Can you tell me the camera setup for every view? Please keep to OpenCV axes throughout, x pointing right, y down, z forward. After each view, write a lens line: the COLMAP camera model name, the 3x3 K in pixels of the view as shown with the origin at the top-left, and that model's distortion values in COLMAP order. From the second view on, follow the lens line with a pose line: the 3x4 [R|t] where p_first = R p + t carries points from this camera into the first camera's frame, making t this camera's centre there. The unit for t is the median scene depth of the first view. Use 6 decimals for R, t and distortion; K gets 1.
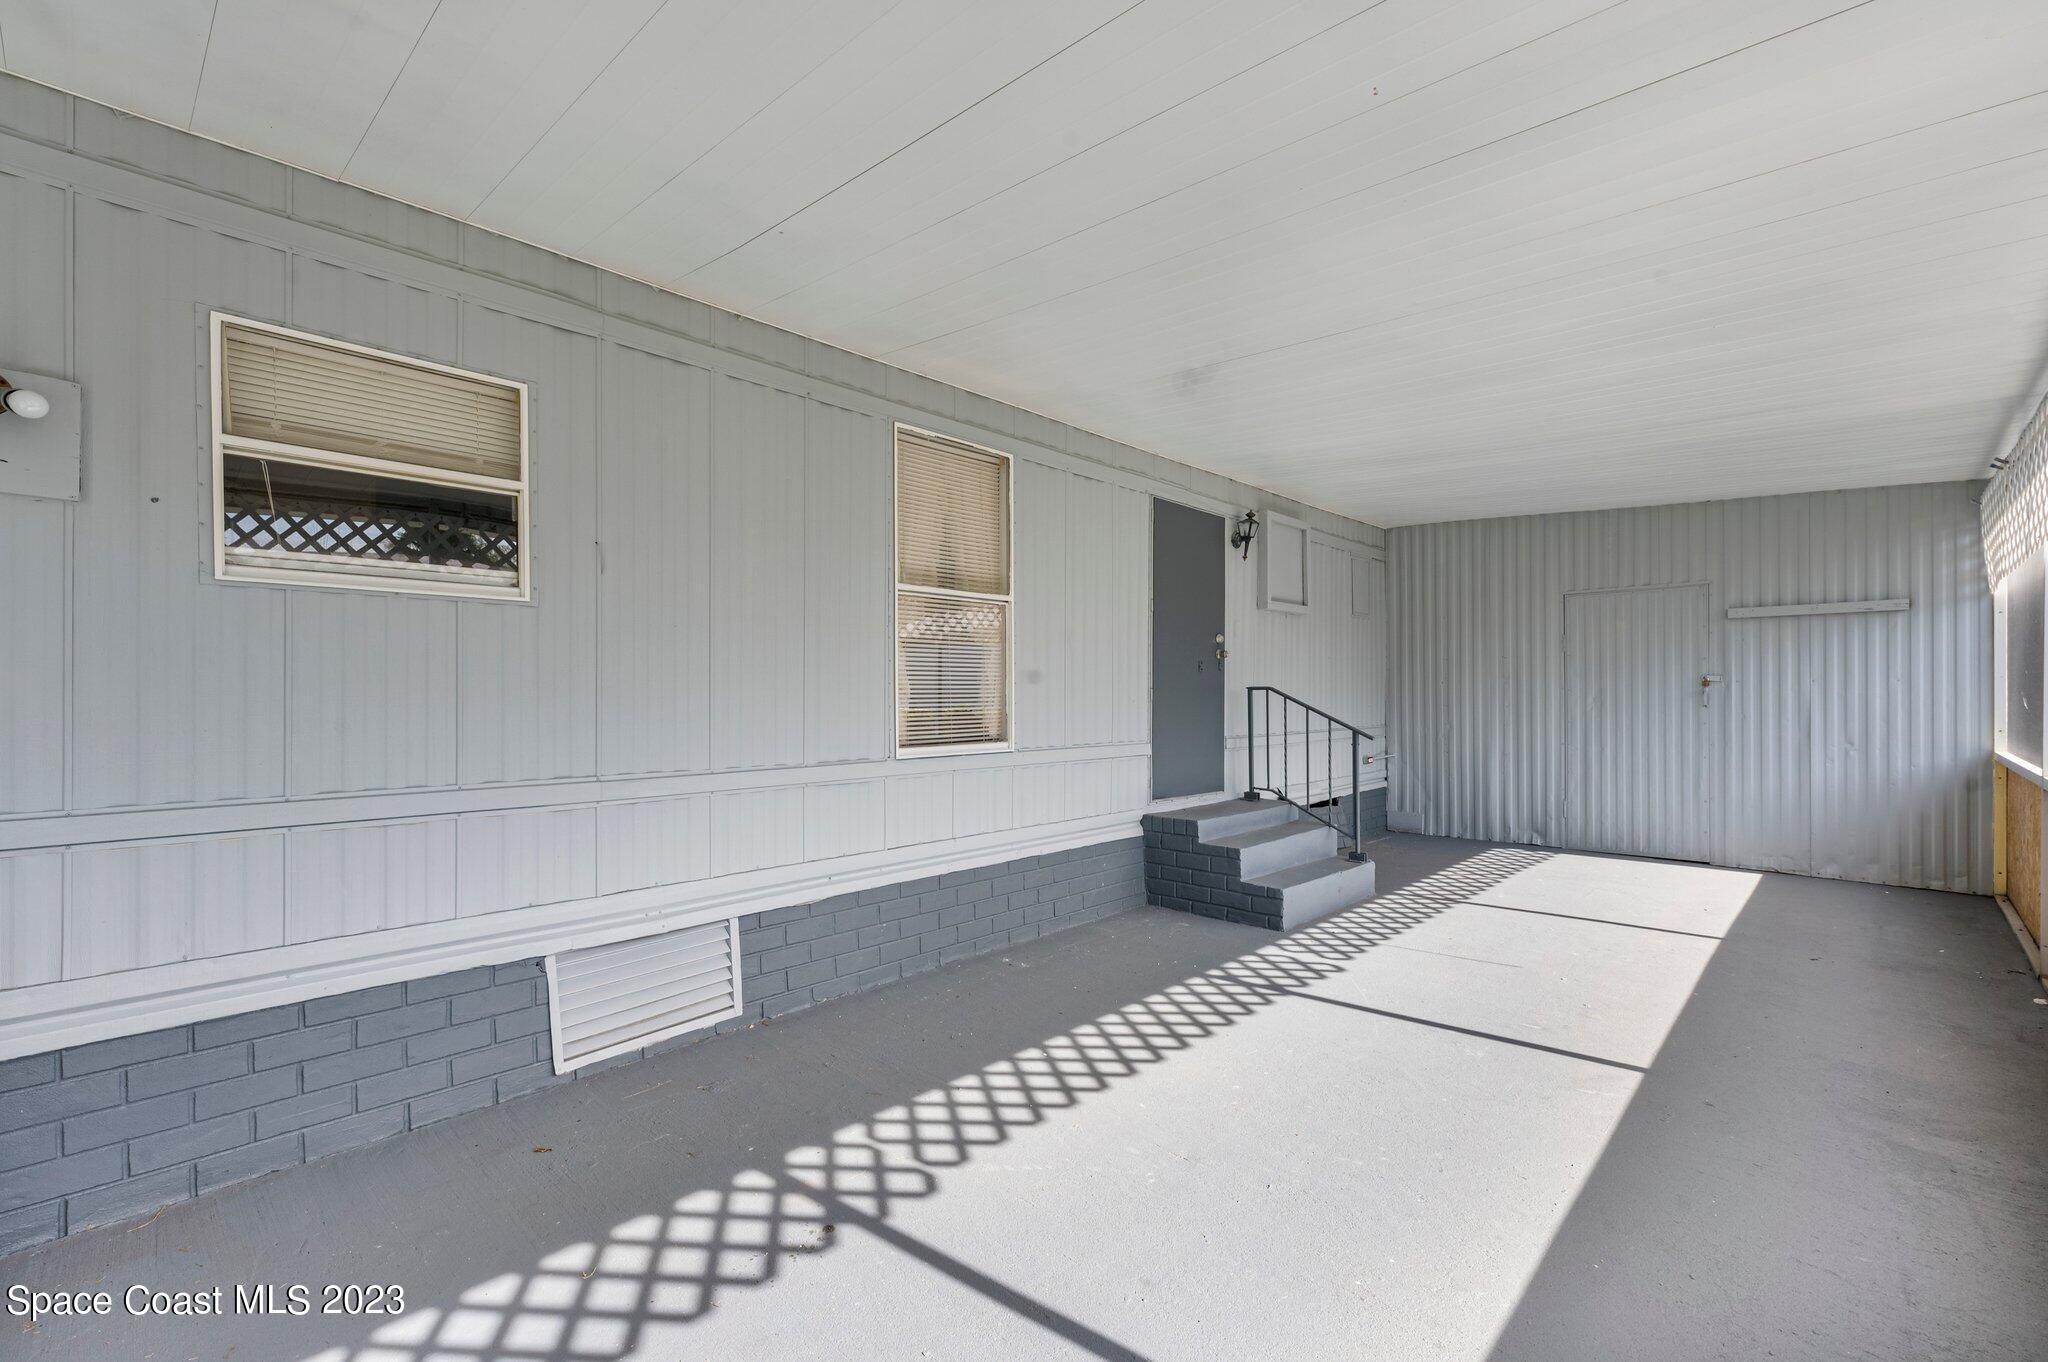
lens RADIAL K [[888.2, 0, 1017.5], [0, 888.2, 698.6], [0, 0, 1]] dist [0.015333, 0.000237]
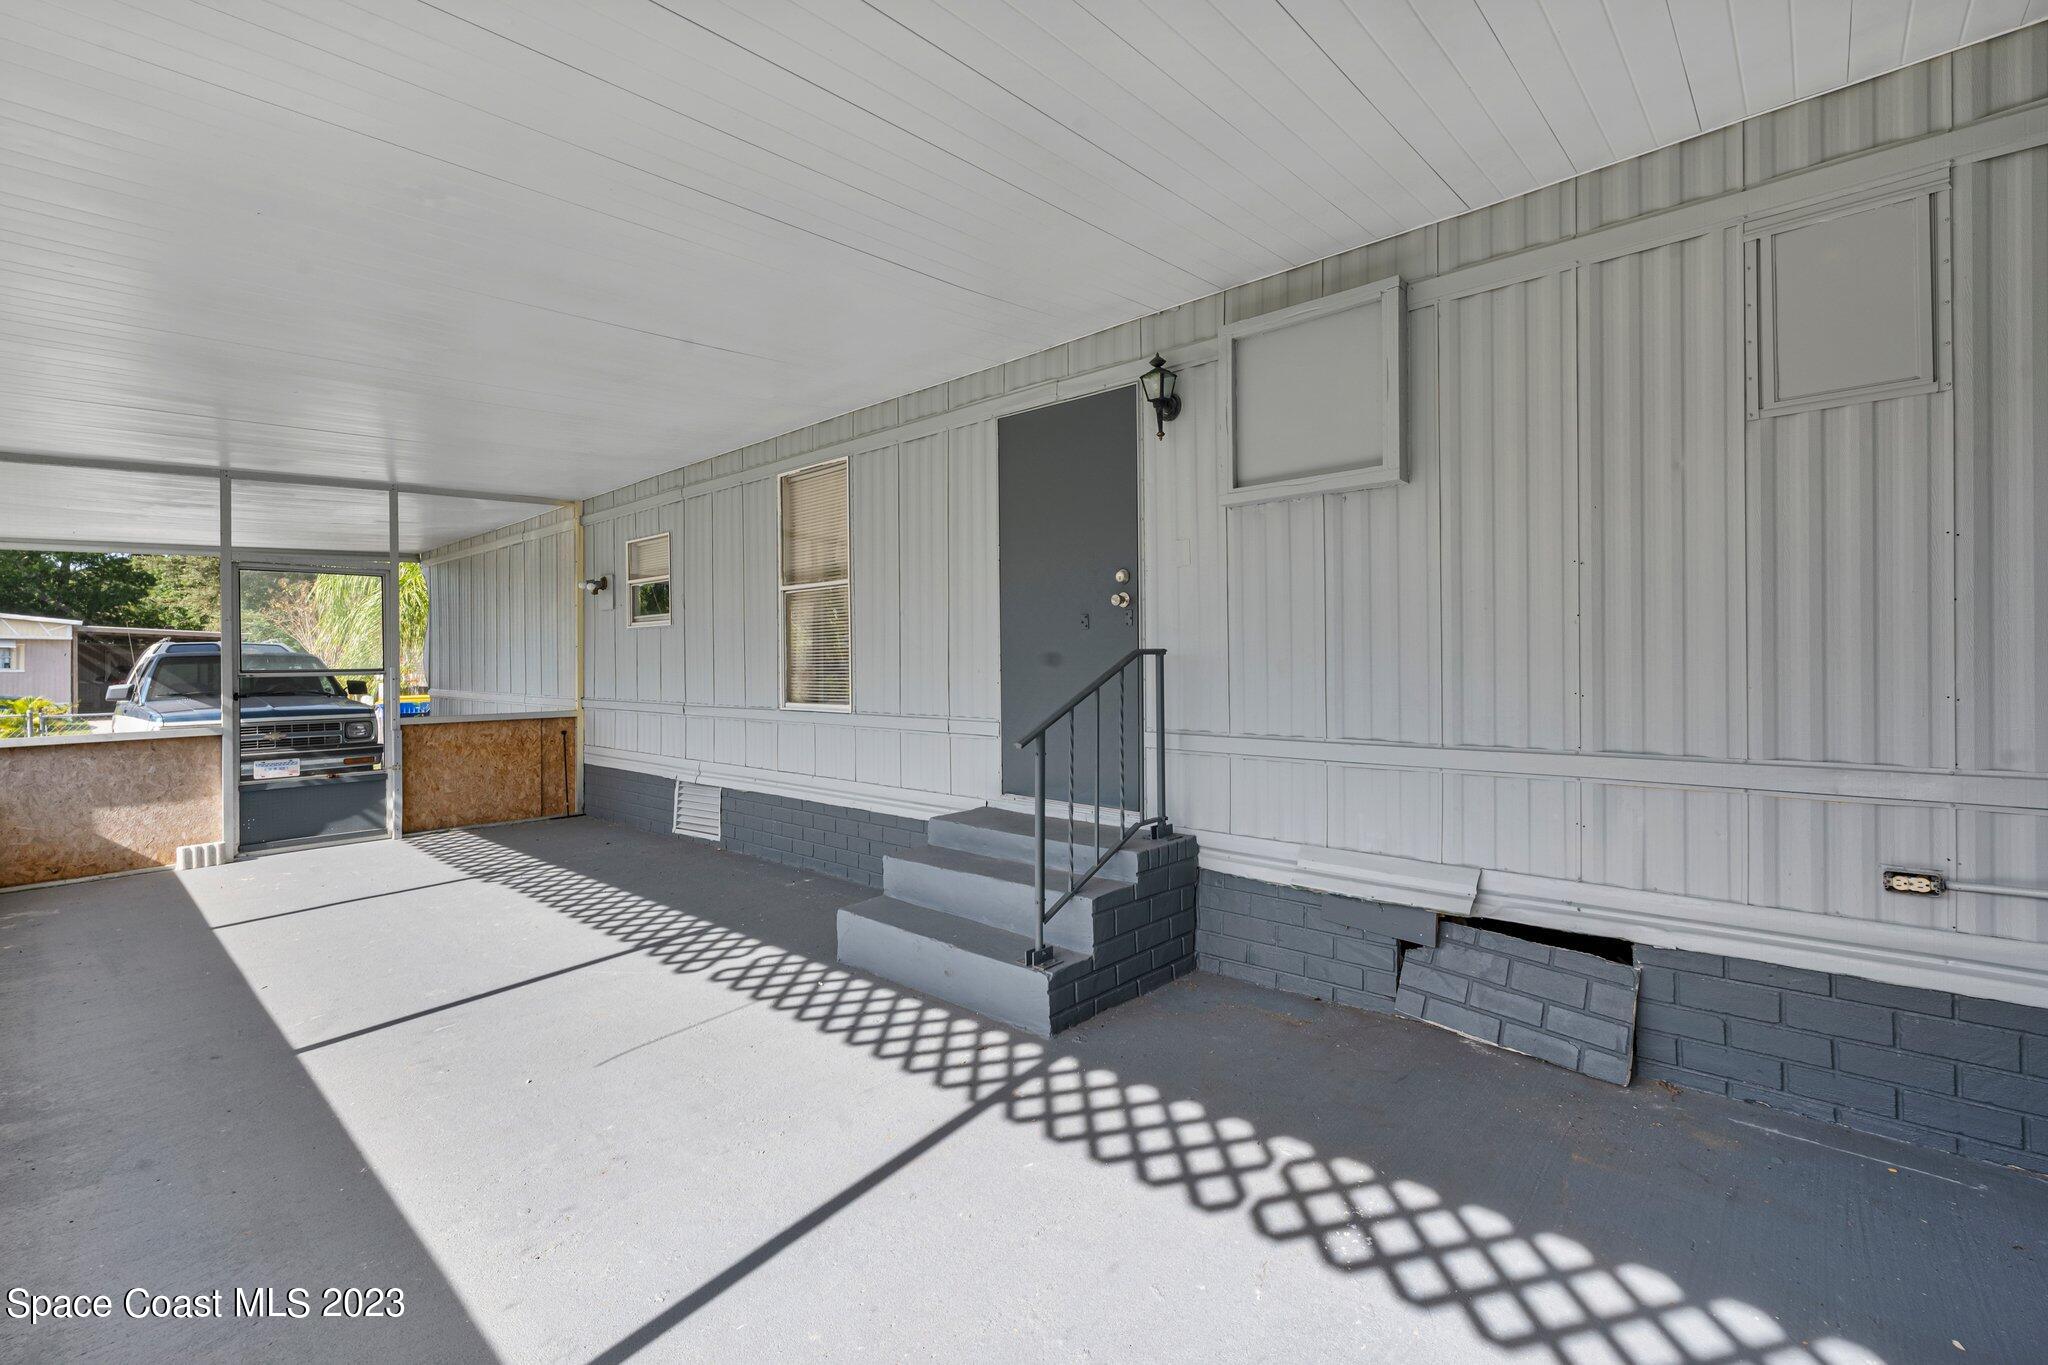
lens RADIAL K [[894.8, 0, 1059.6], [0, 894.8, 666.2], [0, 0, 1]] dist [-0.001599, -0.001080]
pose [[0.036294, 0.007545, -0.999313, 0.873817], [0.004905, 0.999958, 0.007728, -0.007179], [0.999329, -0.005183, 0.036255, 0.923451]]
